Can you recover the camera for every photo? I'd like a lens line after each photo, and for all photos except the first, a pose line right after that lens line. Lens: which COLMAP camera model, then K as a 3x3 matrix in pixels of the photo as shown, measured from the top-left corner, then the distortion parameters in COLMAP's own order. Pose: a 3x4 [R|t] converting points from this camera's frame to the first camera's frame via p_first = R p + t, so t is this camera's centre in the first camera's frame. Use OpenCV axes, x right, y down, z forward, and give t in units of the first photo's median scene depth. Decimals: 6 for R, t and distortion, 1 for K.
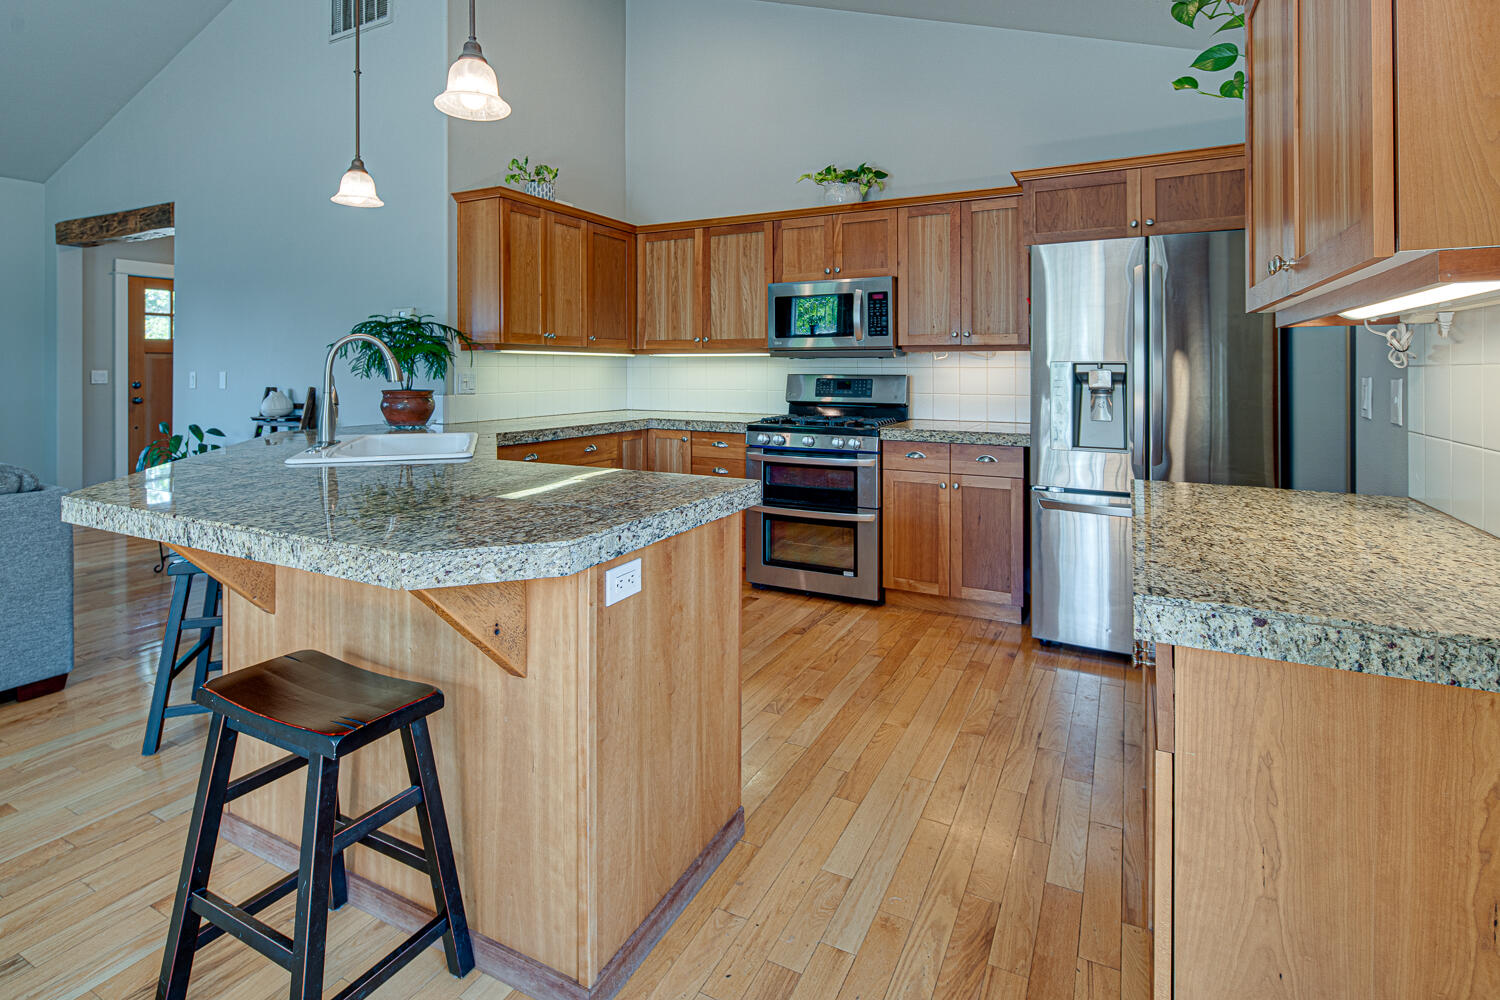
lens RADIAL K [[731.6, 0, 749.1], [0, 731.6, 365.2], [0, 0, 1]] dist [0.000401, -0.000208]
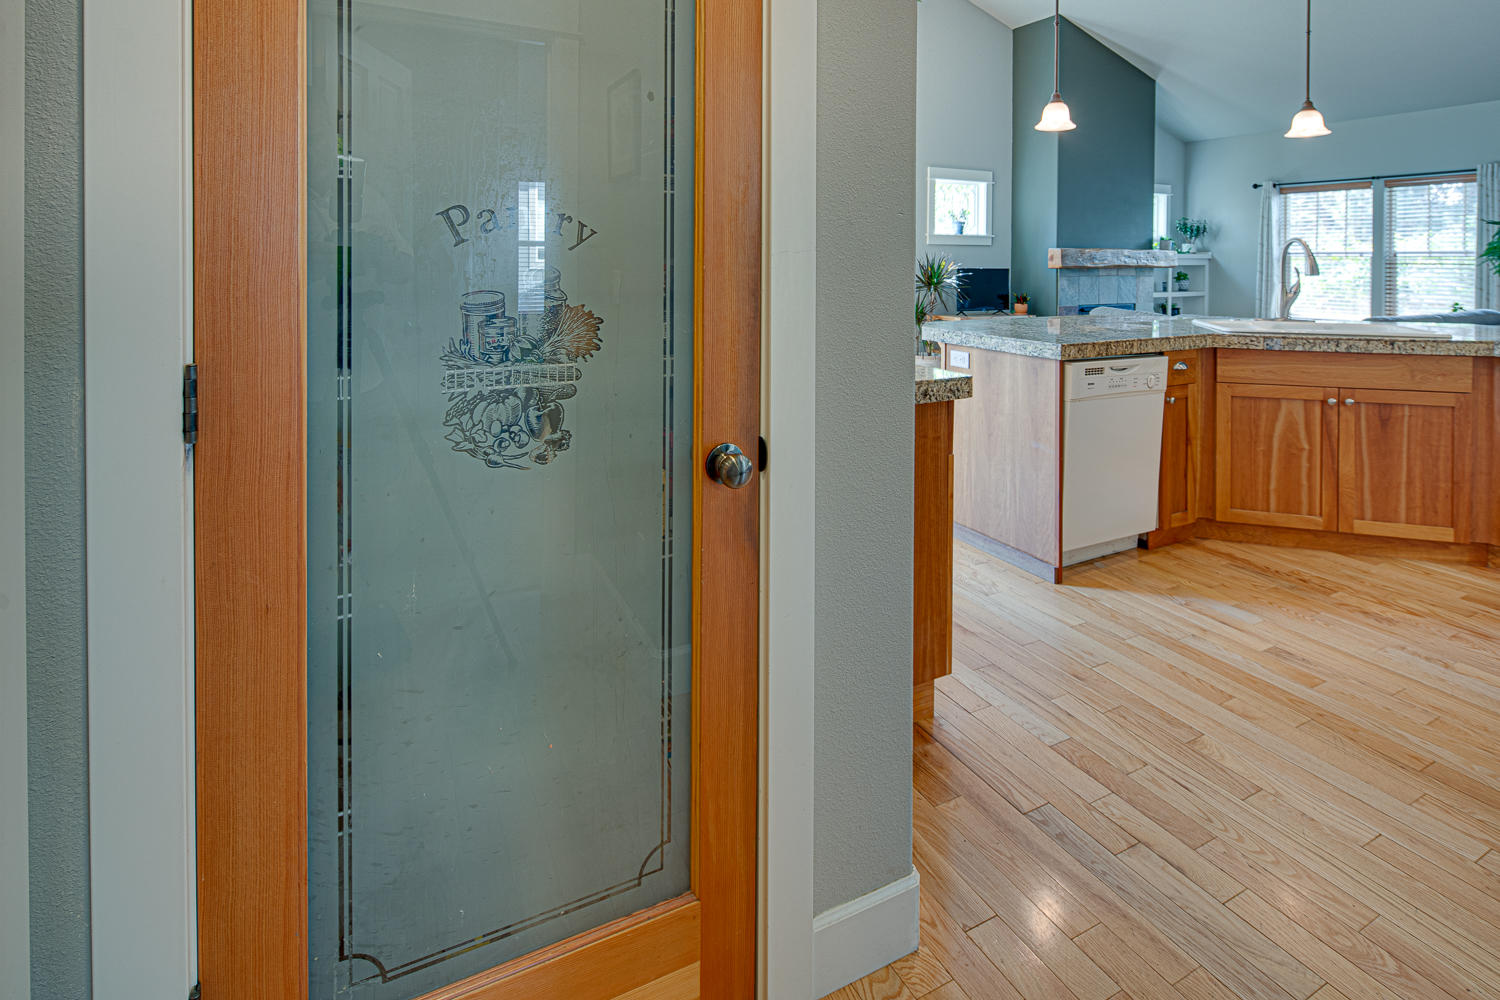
lens RADIAL K [[756.6, 0, 744.6], [0, 756.6, 262.2], [0, 0, 1]] dist [0.001104, -0.001595]
pose [[-0.585910, 0.001763, -0.810374, 0.729626], [-0.002805, 0.999987, 0.004203, -0.001891], [0.810371, 0.004735, -0.585898, 0.638112]]
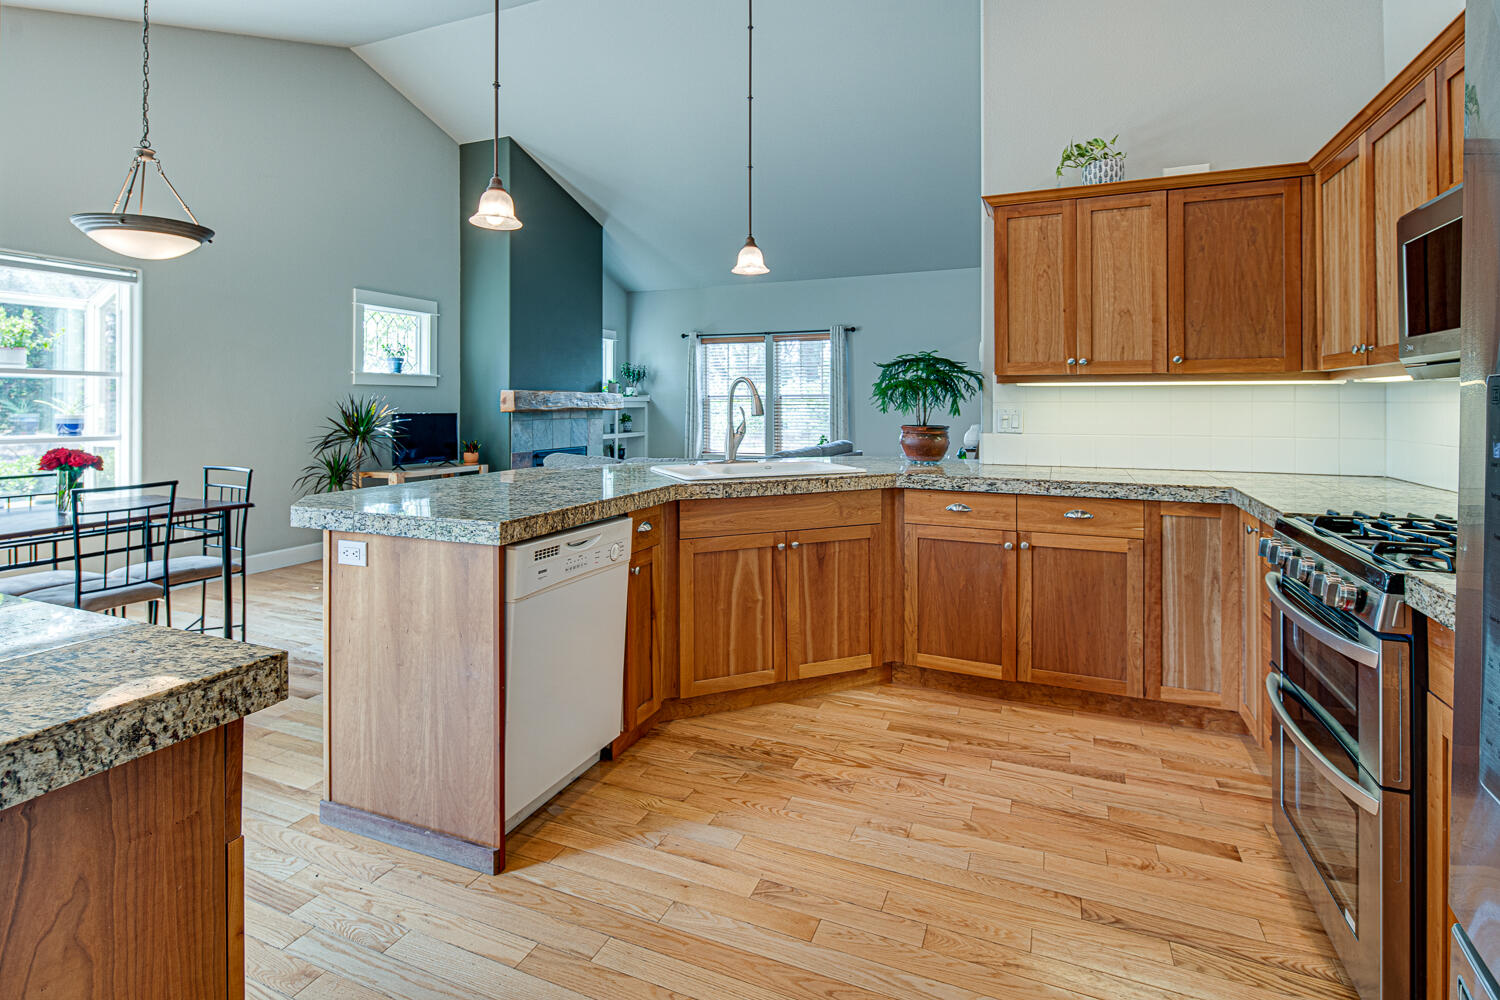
lens RADIAL K [[730.5, 0, 745.4], [0, 730.5, 400.2], [0, 0, 1]] dist [-0.001948, -0.001288]
pose [[0.069602, -0.004888, -0.997563, 0.462134], [0.004529, 0.999979, -0.004583, 0.002080], [0.997565, -0.004199, 0.069623, 0.587989]]
